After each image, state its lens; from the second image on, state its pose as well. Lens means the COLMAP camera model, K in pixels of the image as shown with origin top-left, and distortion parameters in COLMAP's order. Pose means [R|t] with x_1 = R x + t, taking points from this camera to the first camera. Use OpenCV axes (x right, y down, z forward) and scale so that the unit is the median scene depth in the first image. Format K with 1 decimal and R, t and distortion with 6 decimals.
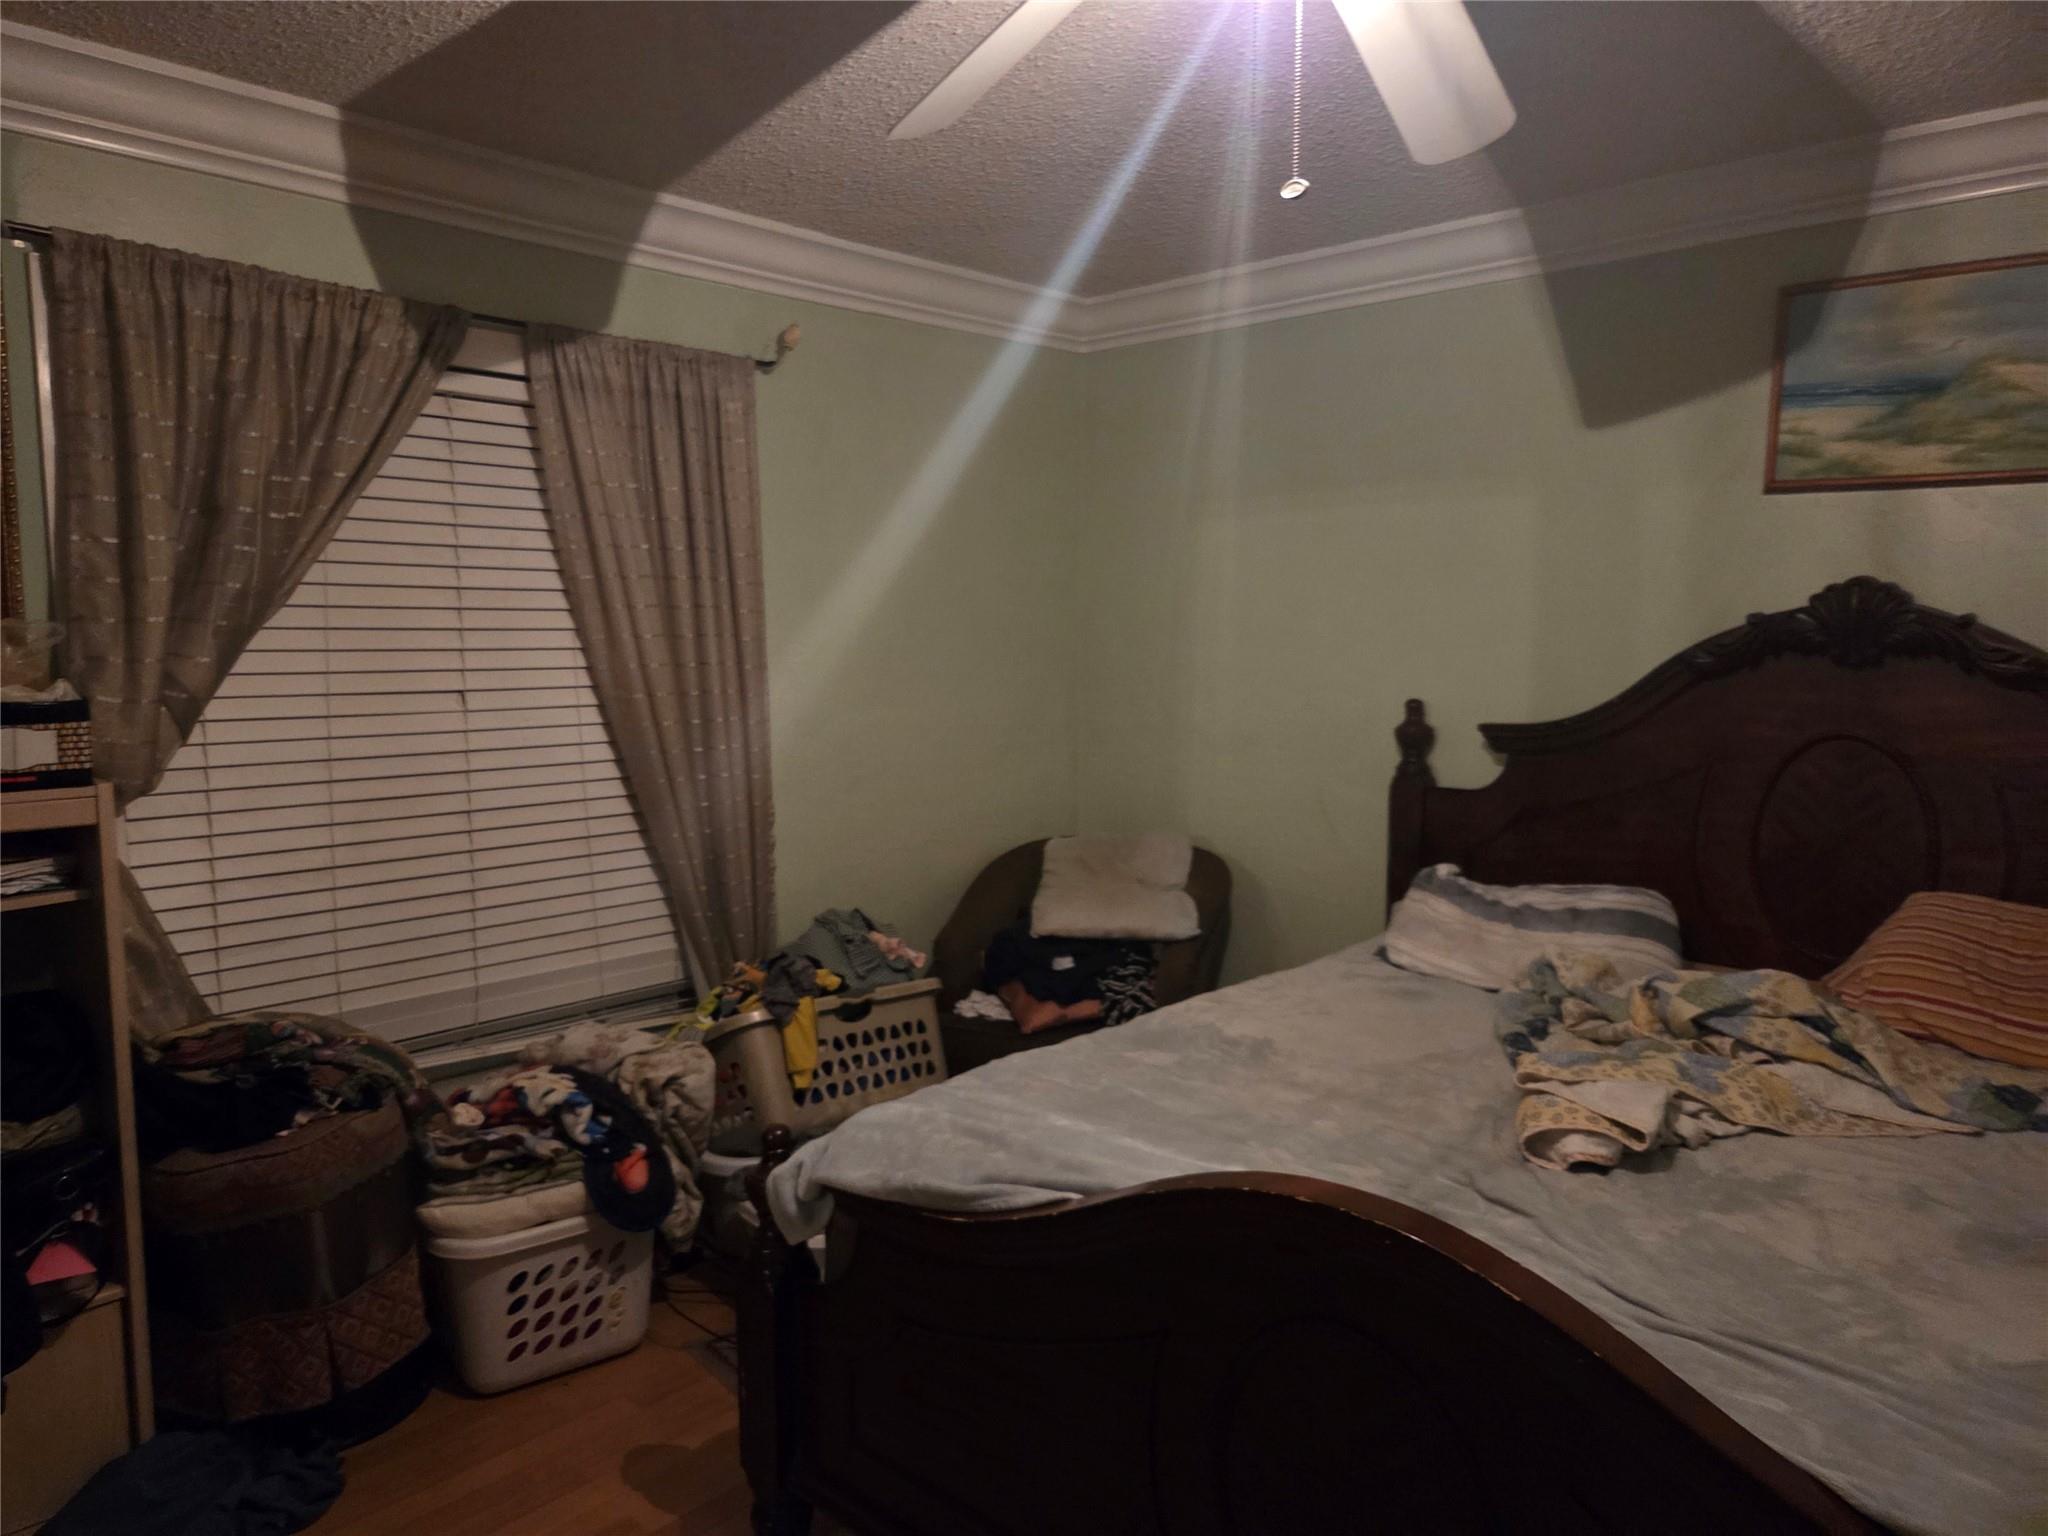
lens RADIAL K [[1378.7, 0, 986.8], [0, 1378.7, 757.8], [0, 0, 1]] dist [0.064310, -0.052819]
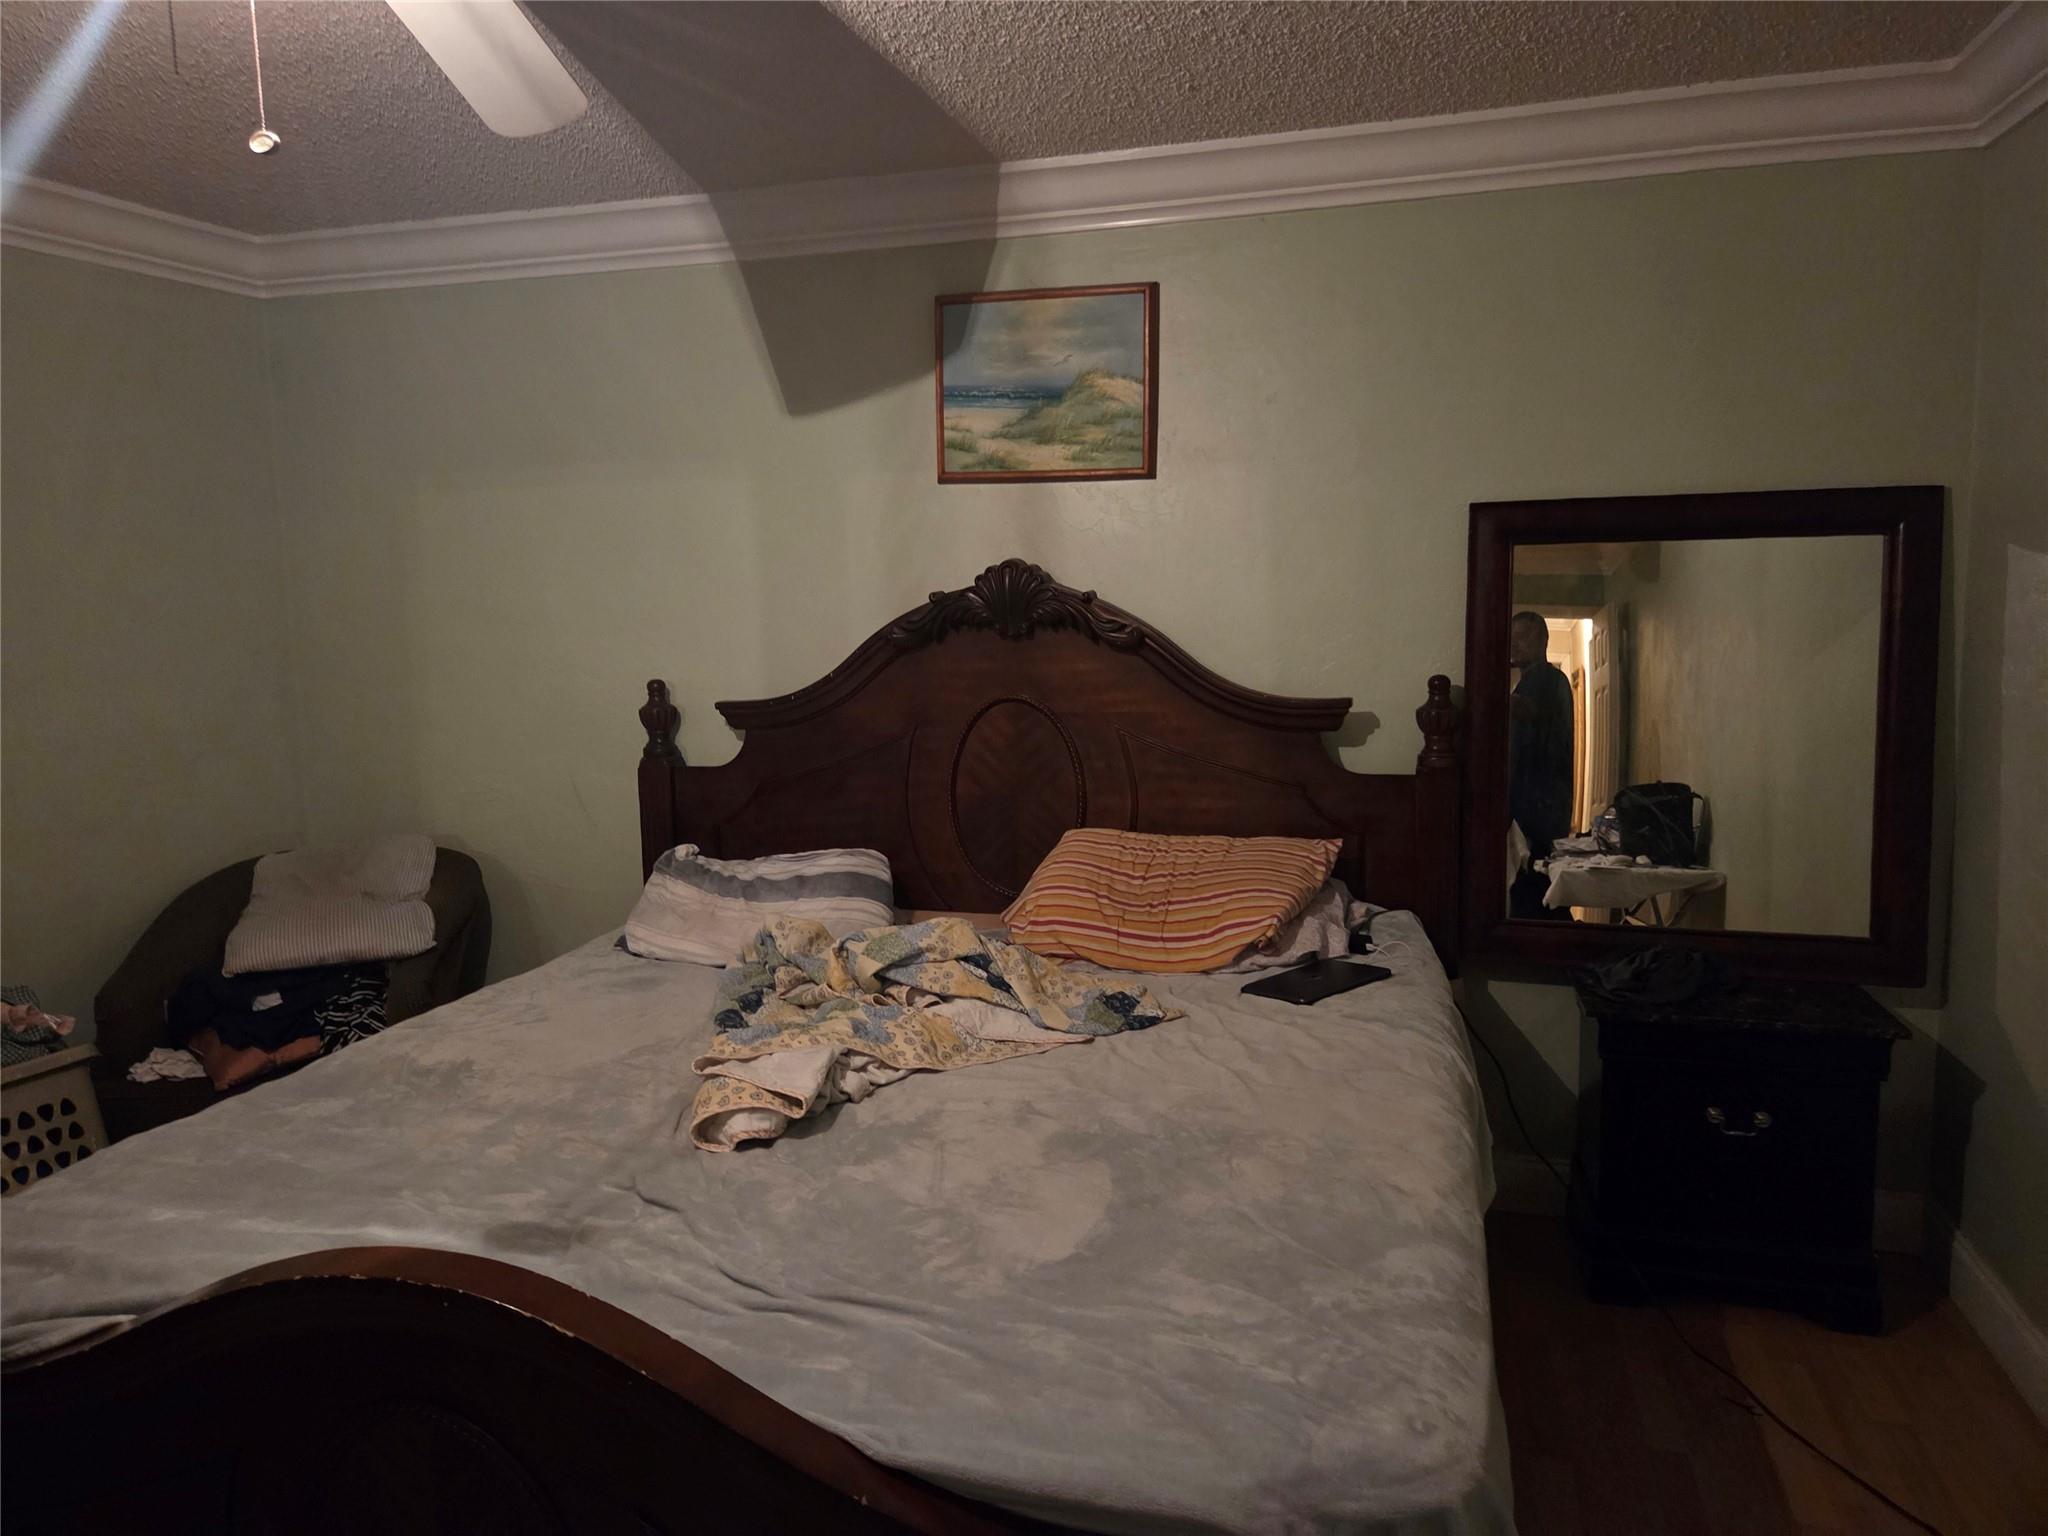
lens RADIAL K [[1378.7, 0, 1010.1], [0, 1378.7, 737.4], [0, 0, 1]] dist [0.064310, -0.052819]
pose [[0.890052, -0.067330, 0.450859, 0.110612], [0.062778, 0.997713, 0.025064, -0.013069], [-0.451515, 0.005996, 0.892243, 0.000902]]
